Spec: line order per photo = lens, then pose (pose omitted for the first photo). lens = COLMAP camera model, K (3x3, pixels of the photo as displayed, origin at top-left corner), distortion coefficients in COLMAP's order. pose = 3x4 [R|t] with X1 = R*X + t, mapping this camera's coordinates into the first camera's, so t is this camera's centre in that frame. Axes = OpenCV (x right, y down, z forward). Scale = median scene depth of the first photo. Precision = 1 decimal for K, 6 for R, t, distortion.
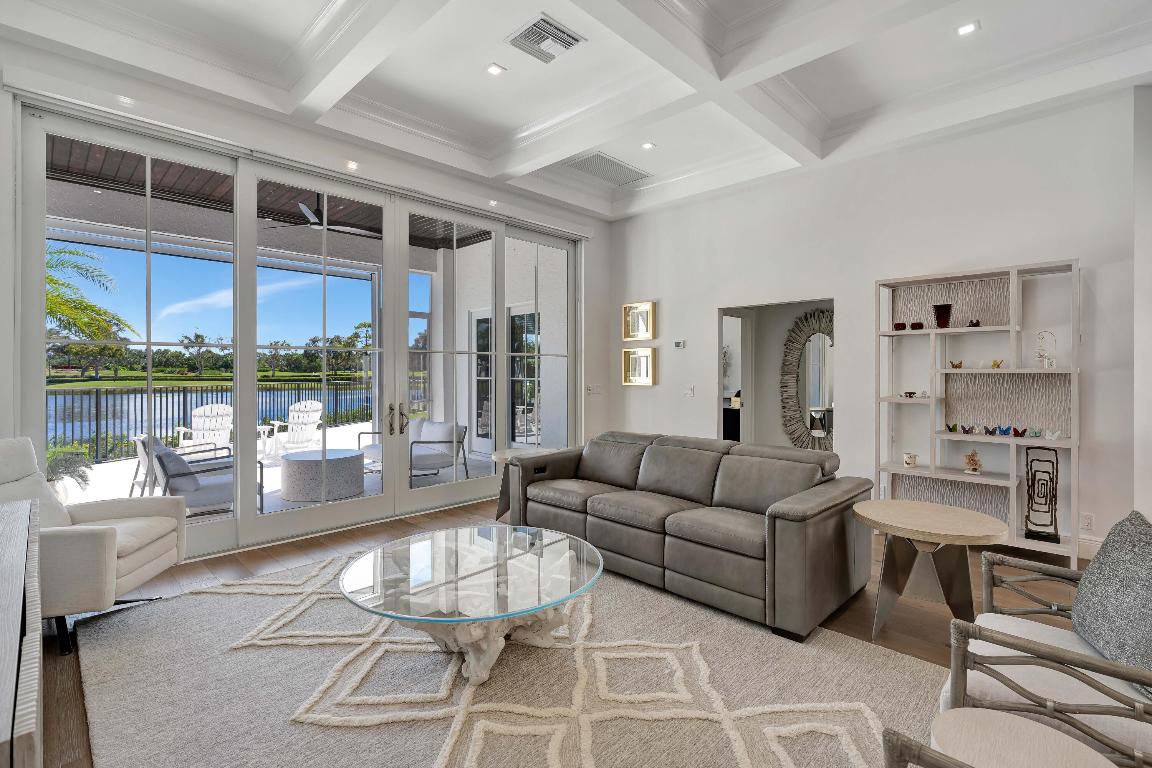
lens RADIAL K [[515.3, 0, 576.1], [0, 515.3, 380.7], [0, 0, 1]] dist [-0.000966, -0.000254]
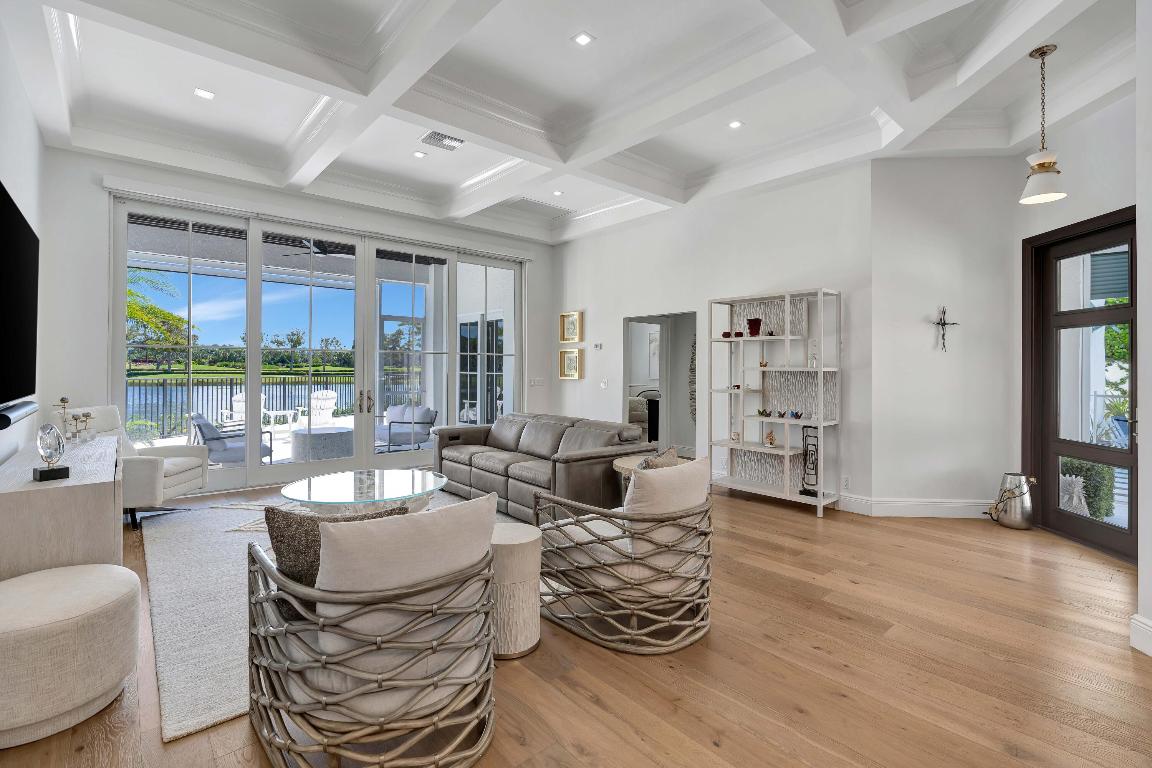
lens RADIAL K [[519.3, 0, 576.9], [0, 519.3, 376.9], [0, 0, 1]] dist [-0.001927, -0.000059]
pose [[0.996365, 0.008968, -0.084715, 0.341467], [-0.009132, 0.999957, -0.001556, 0.006807], [0.084698, 0.002324, 0.996404, -0.330088]]
